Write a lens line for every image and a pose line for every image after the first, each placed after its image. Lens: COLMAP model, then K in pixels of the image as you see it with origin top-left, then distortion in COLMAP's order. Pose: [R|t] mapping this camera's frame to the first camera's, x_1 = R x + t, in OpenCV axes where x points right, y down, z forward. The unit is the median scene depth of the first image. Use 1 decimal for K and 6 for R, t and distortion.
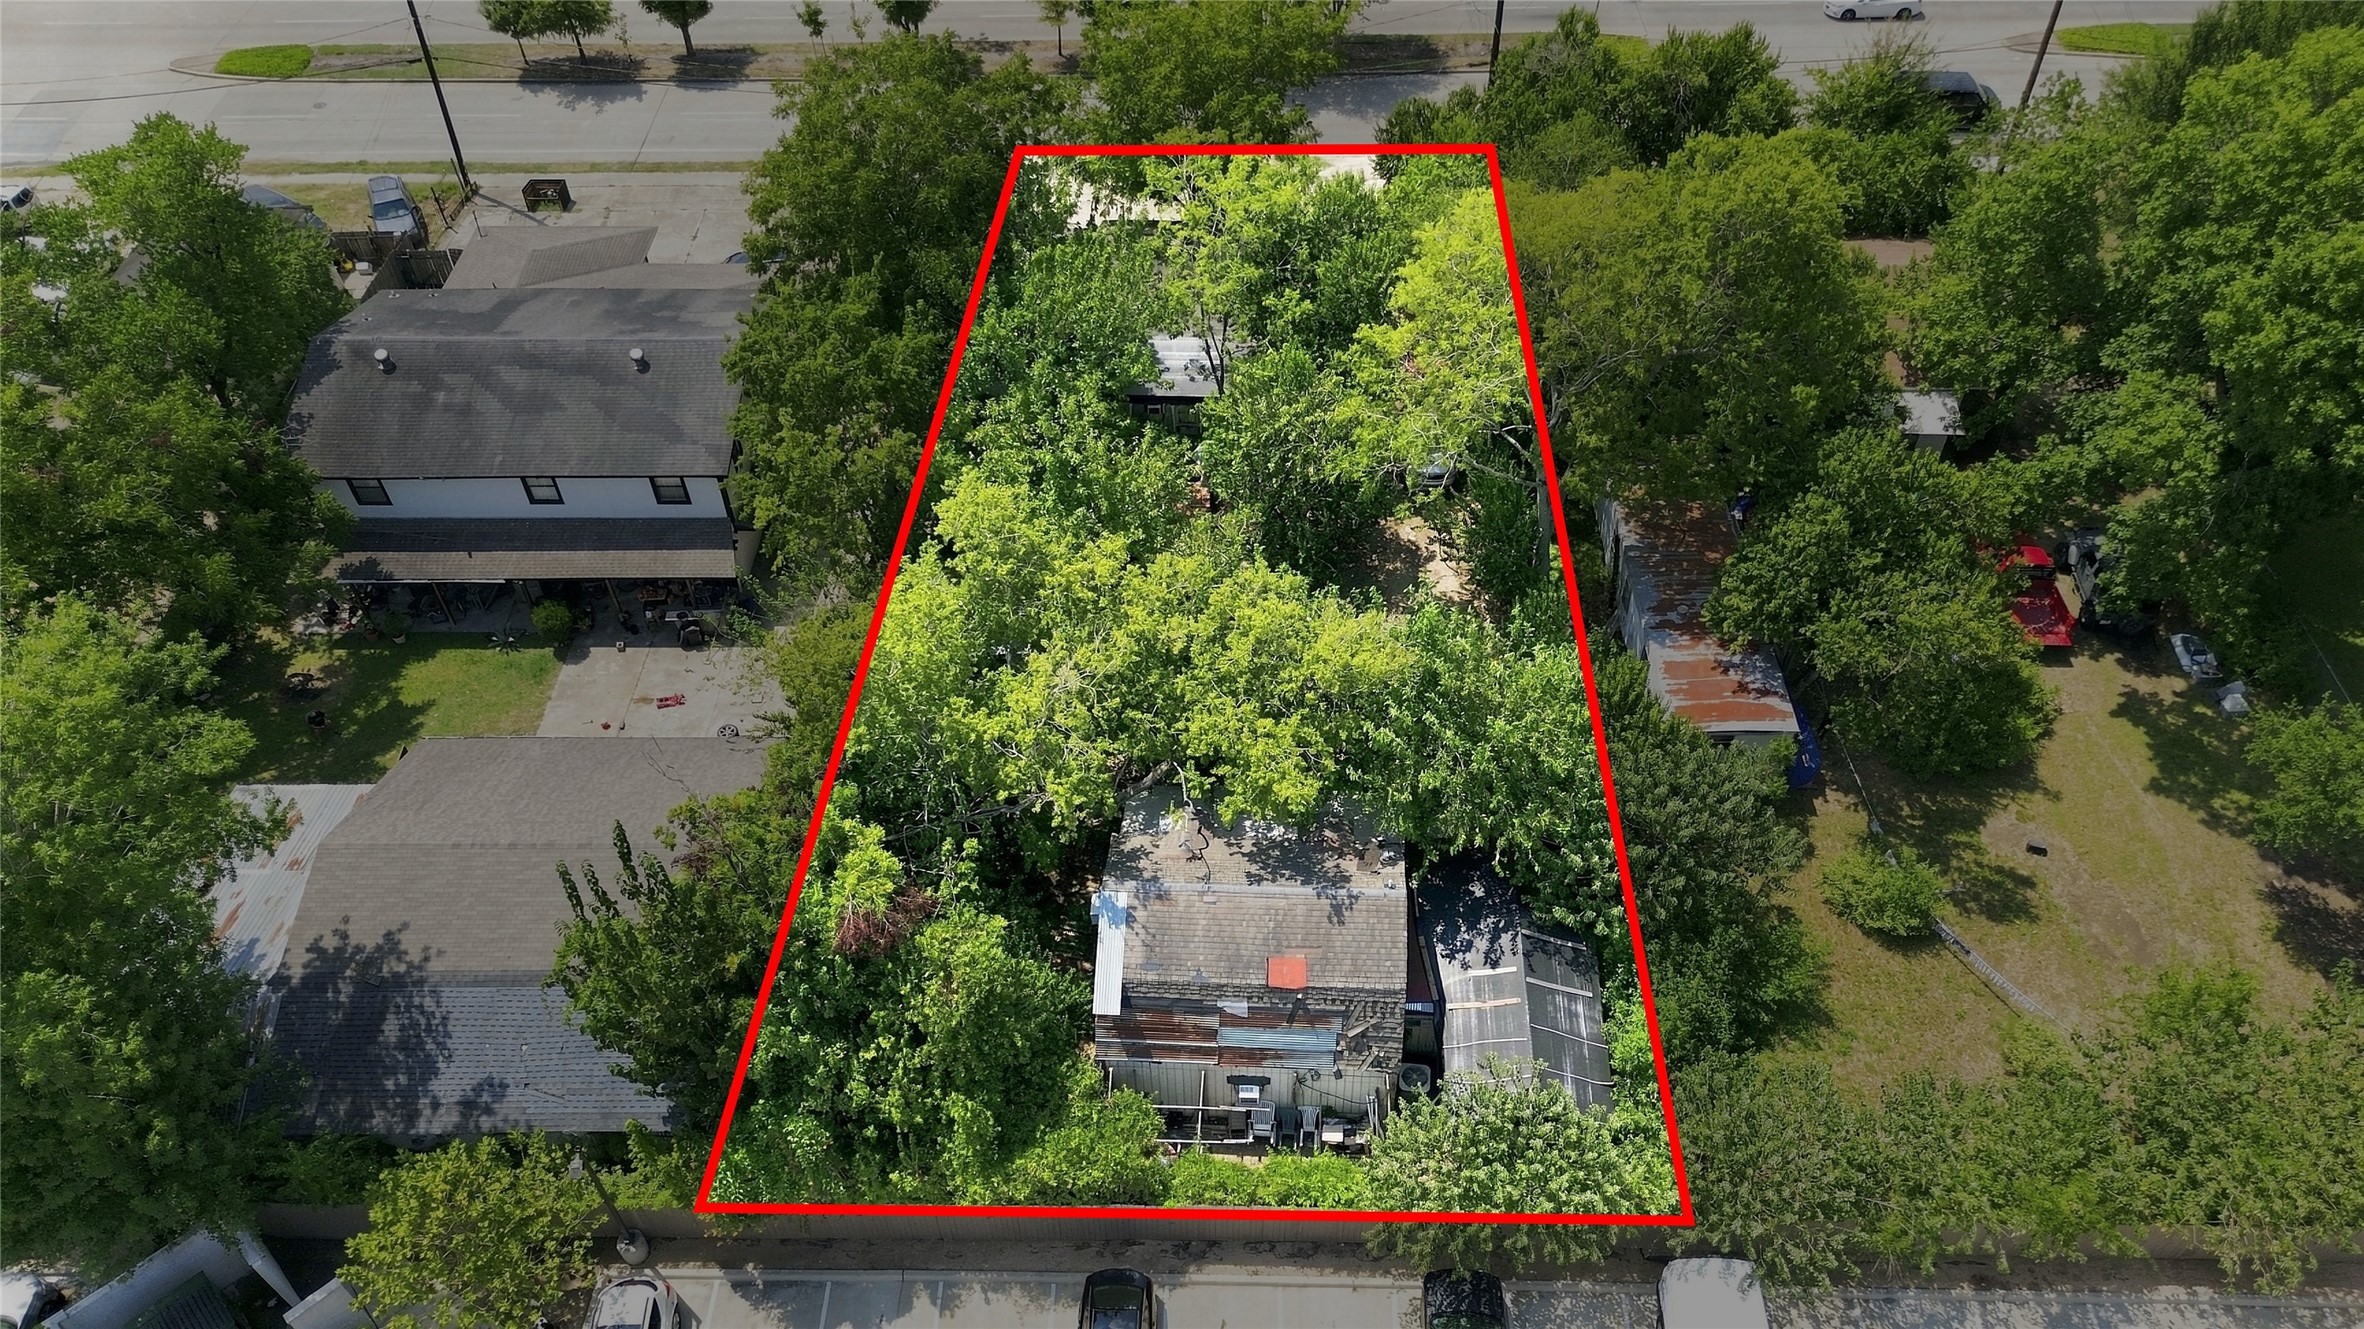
lens RADIAL K [[1672.2, 0, 1182.0], [0, 1672.2, 664.5], [0, 0, 1]] dist [0.069164, -0.072044]
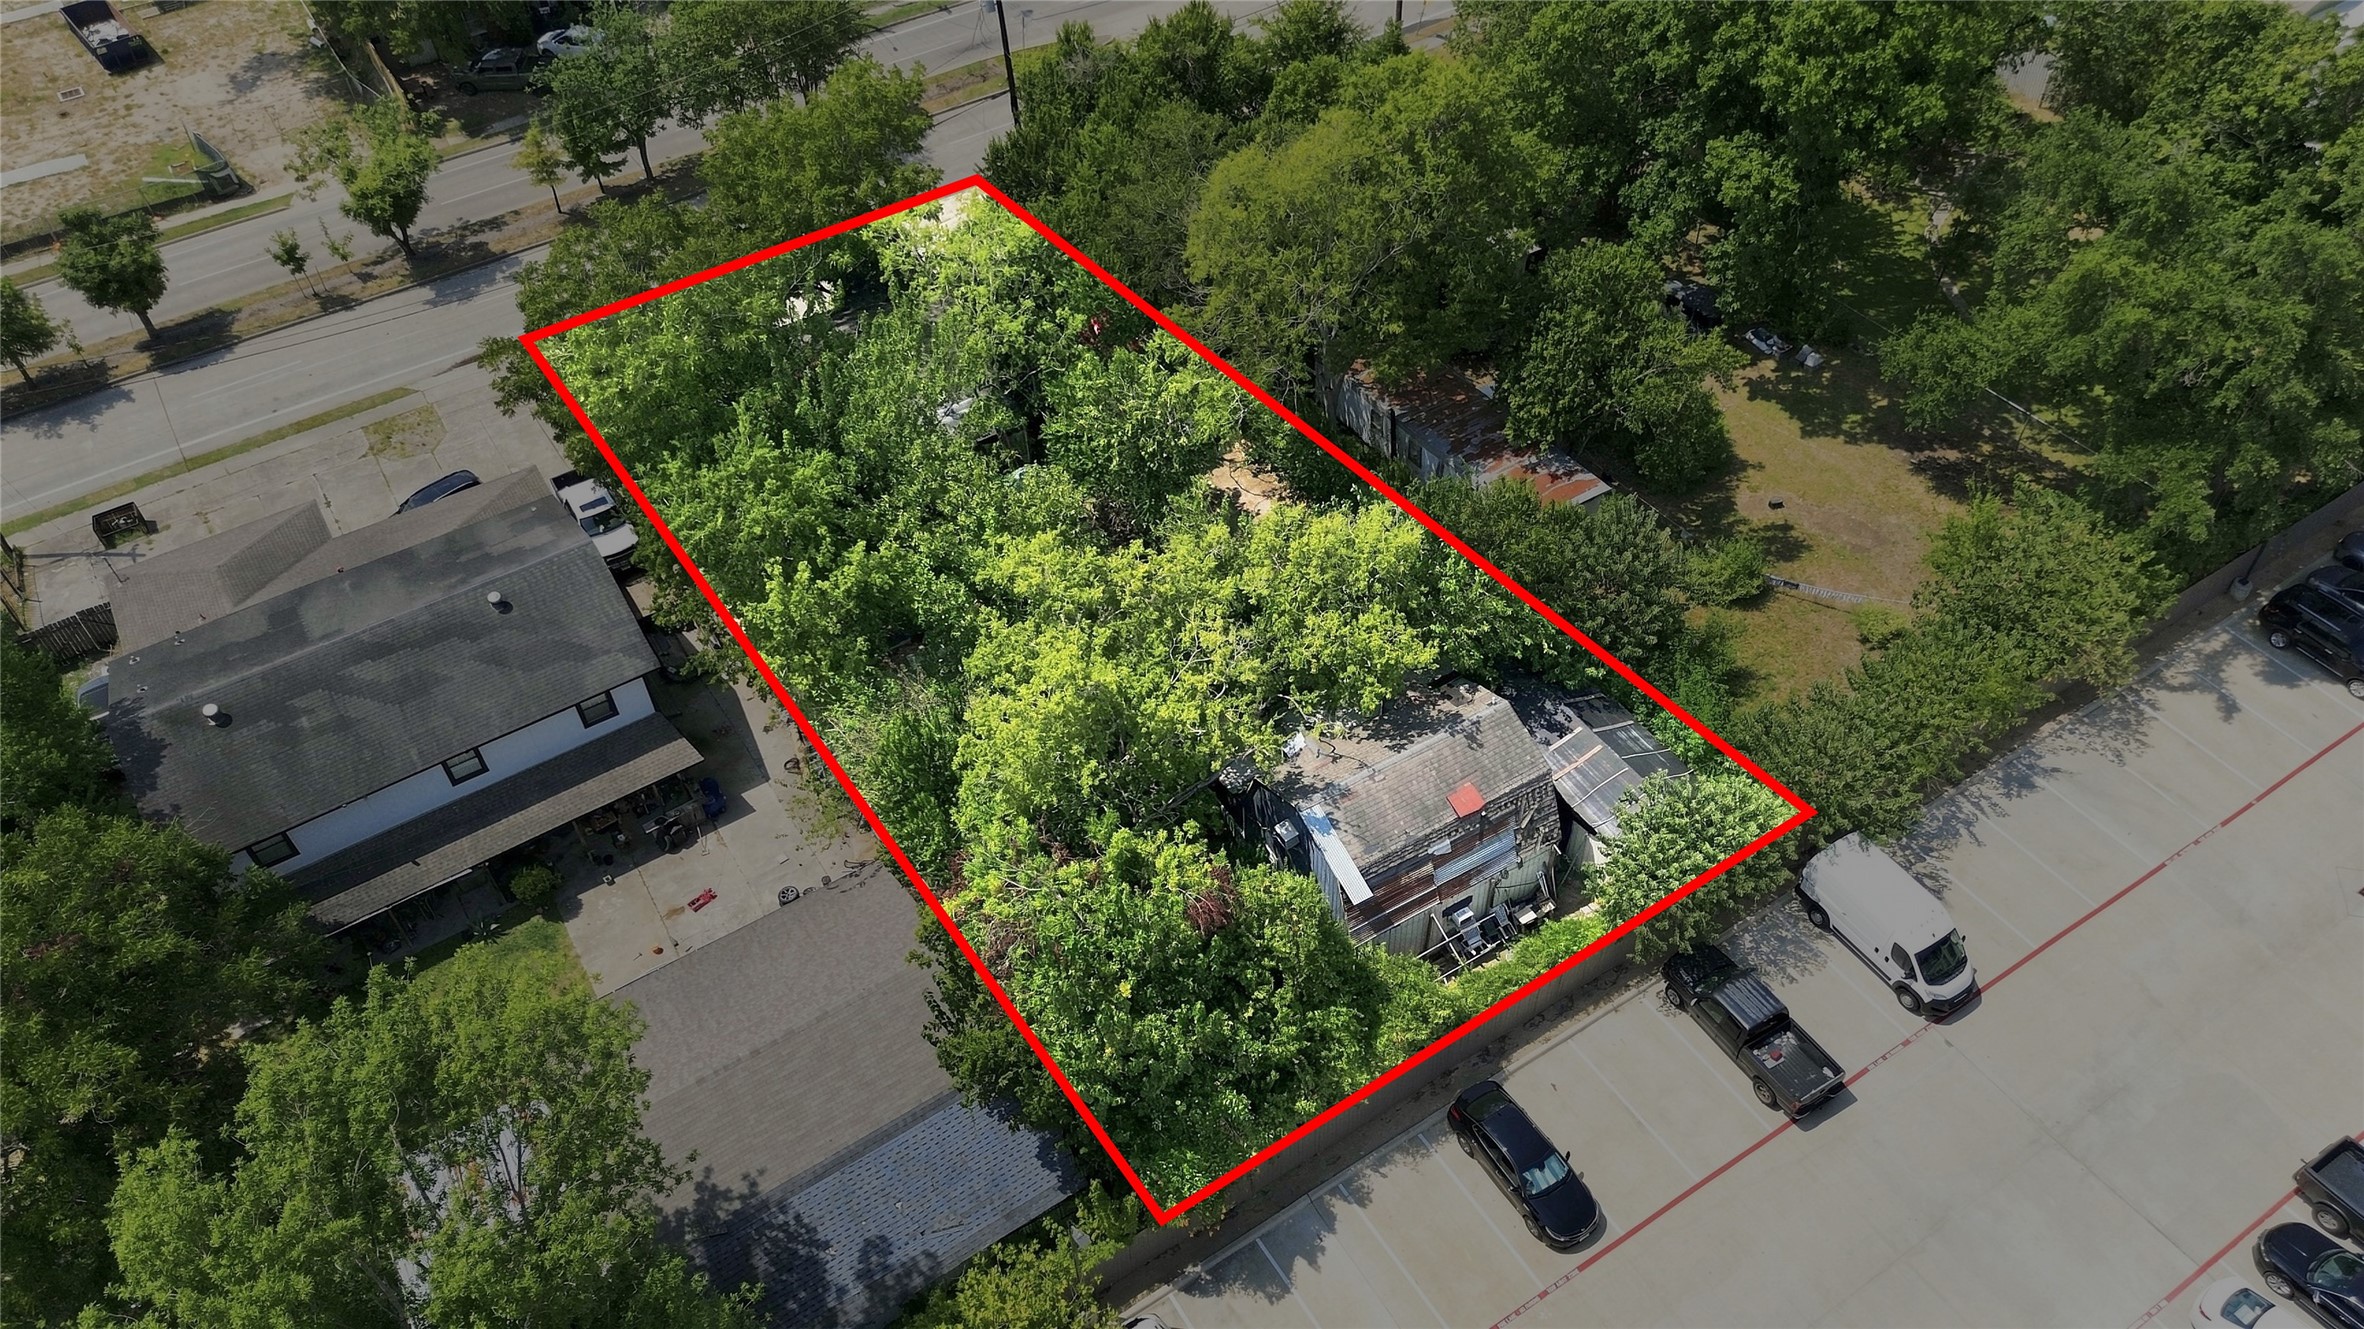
lens RADIAL K [[1672.2, 0, 1182.0], [0, 1672.2, 664.5], [0, 0, 1]] dist [0.069164, -0.072044]
pose [[0.831856, -0.406791, 0.377541, -0.419274], [0.416707, 0.907109, 0.059235, -0.048063], [-0.366567, 0.108049, 0.924096, -0.030922]]
